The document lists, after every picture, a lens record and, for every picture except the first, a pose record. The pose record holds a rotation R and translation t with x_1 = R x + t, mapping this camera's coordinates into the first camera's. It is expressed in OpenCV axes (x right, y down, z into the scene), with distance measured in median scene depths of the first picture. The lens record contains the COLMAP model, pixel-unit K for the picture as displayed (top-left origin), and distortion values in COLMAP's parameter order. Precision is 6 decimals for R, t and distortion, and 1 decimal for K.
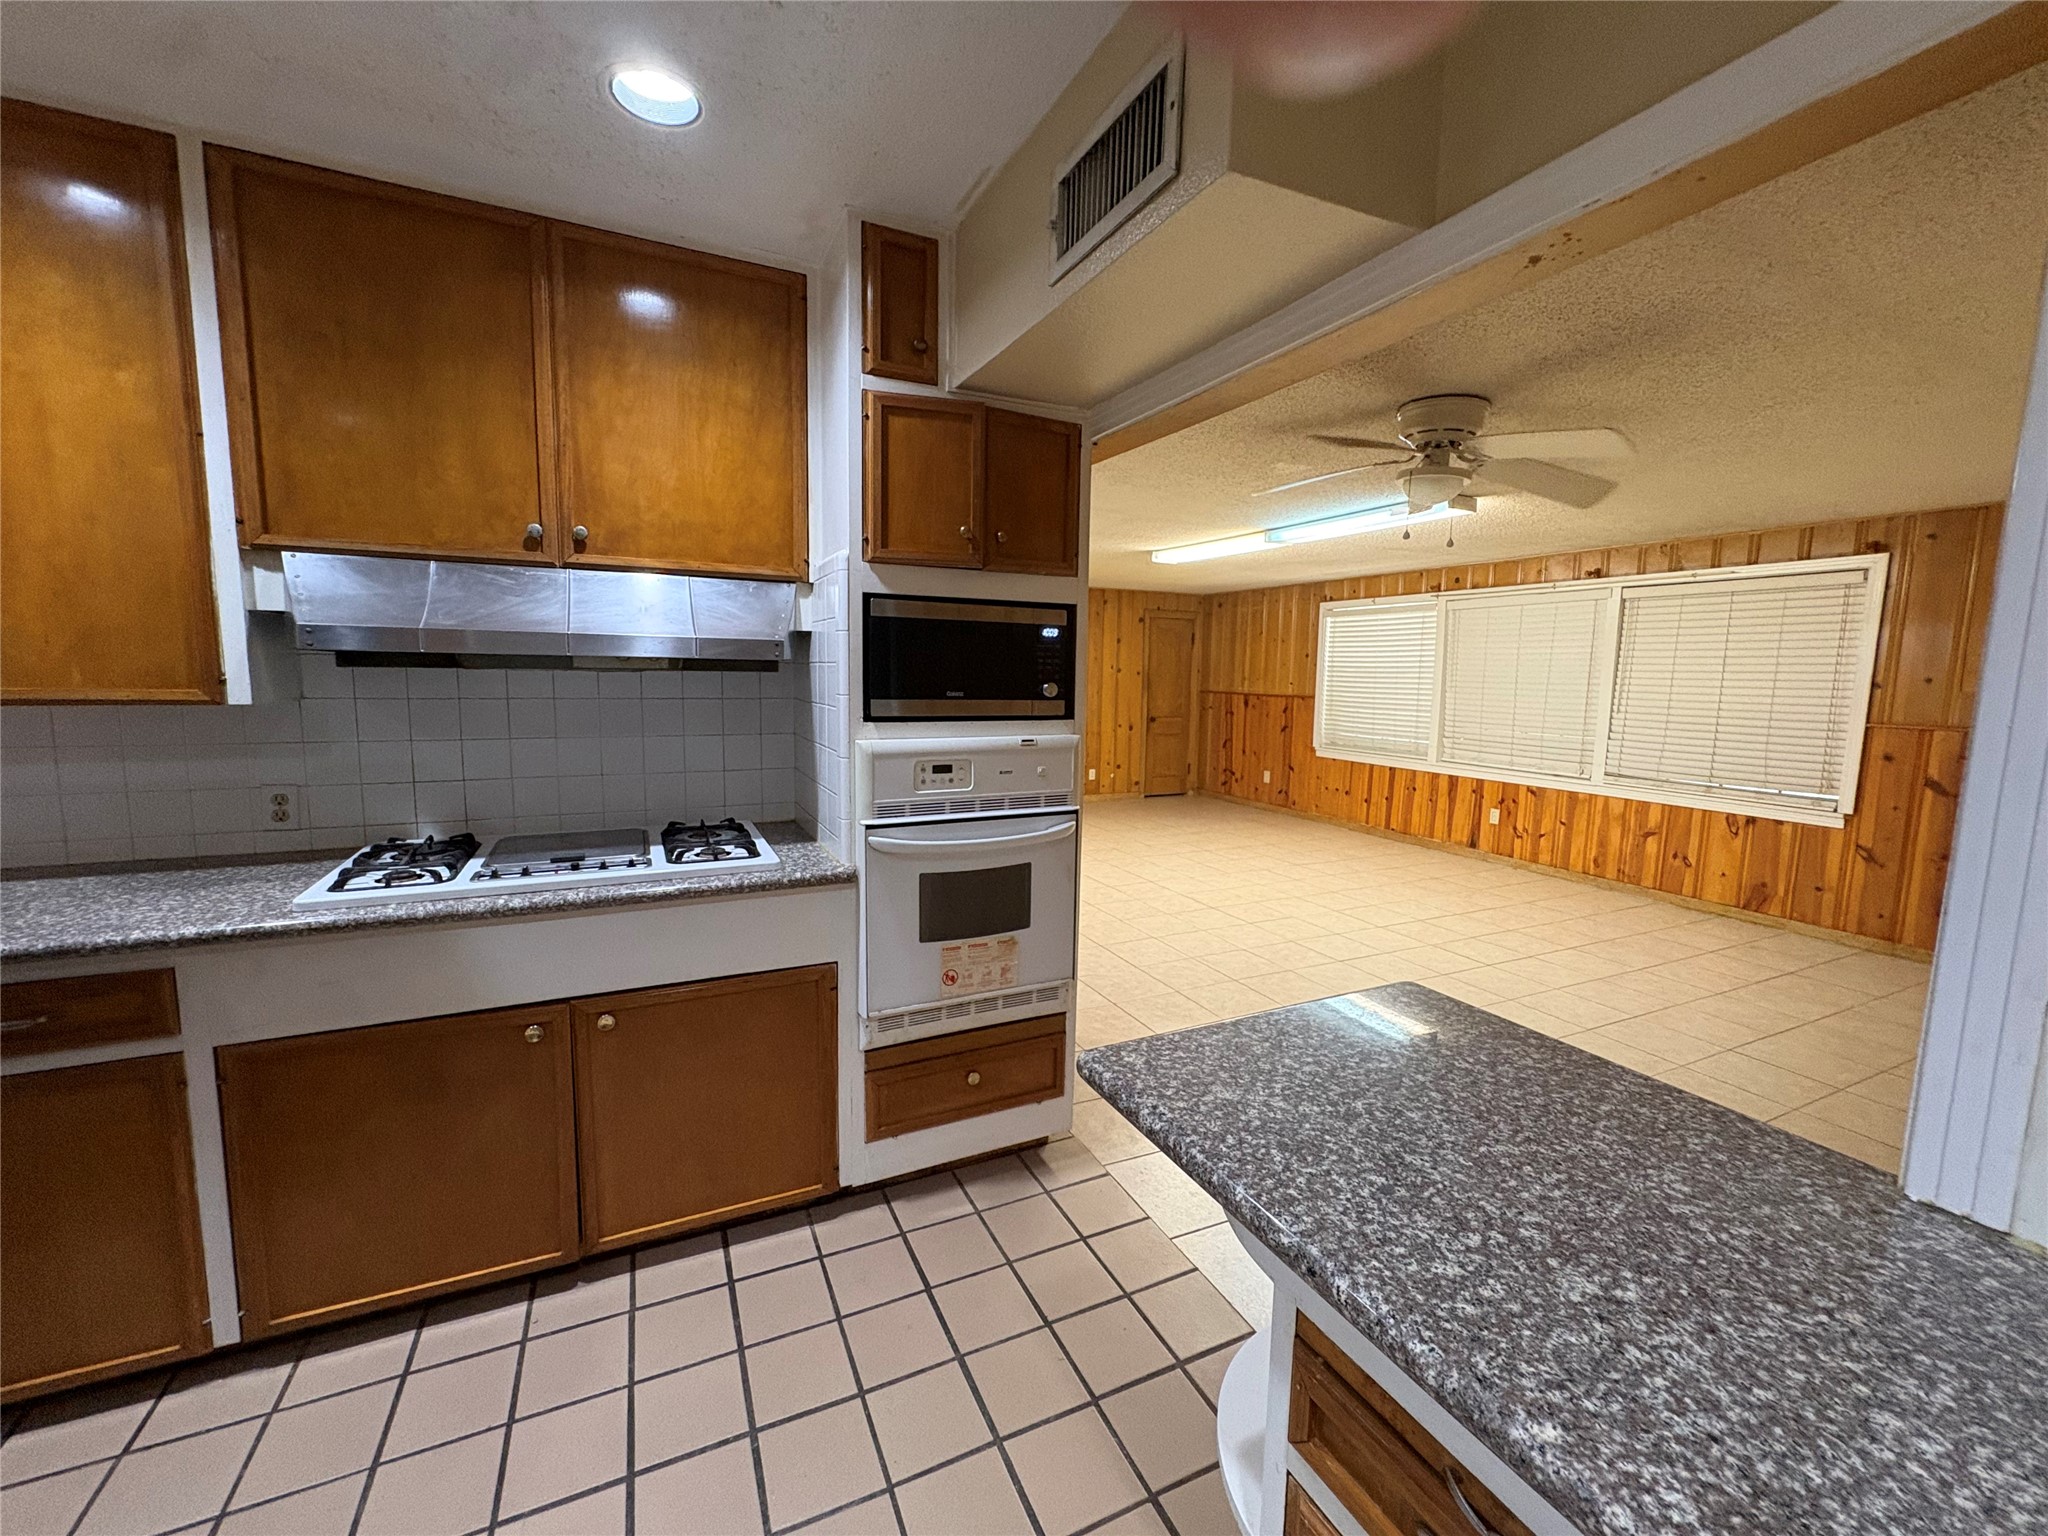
lens RADIAL K [[817.4, 0, 1021.5], [0, 817.4, 764.2], [0, 0, 1]] dist [0.001183, -0.000037]
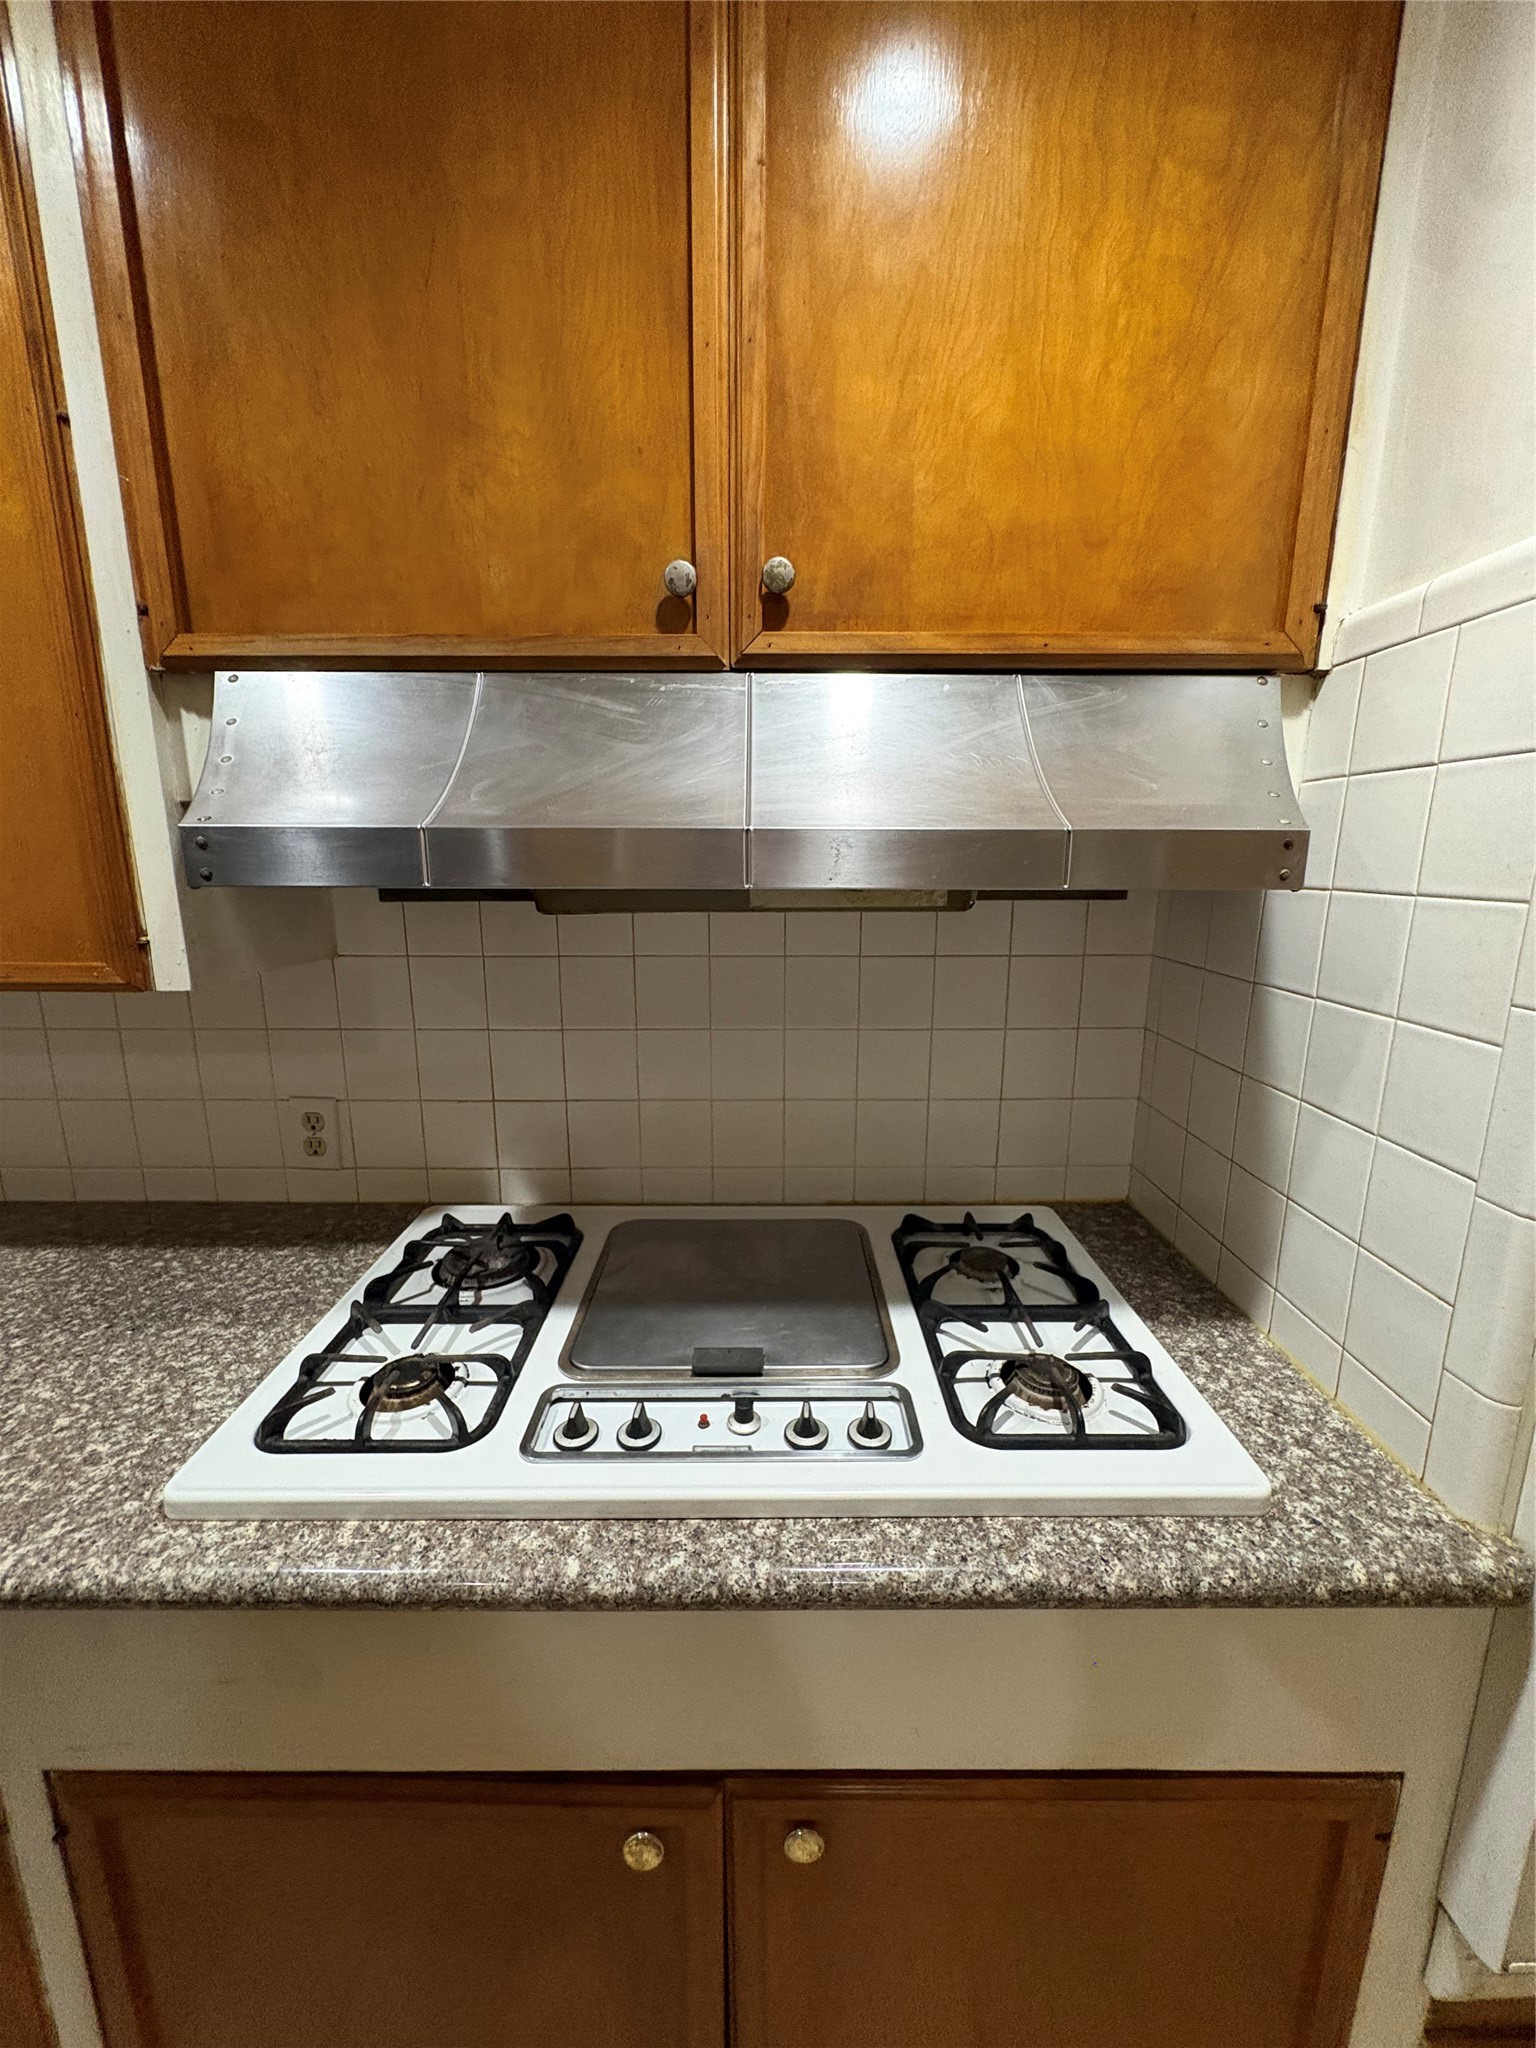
lens RADIAL K [[814.5, 0, 768.0], [0, 814.5, 1024.0], [0, 0, 1]] dist [-0.001050, 0.000392]
pose [[0.904271, 0.068149, -0.421486, -0.363579], [-0.033922, 0.995526, 0.088186, -0.098789], [0.425610, -0.065447, 0.902537, 0.628064]]
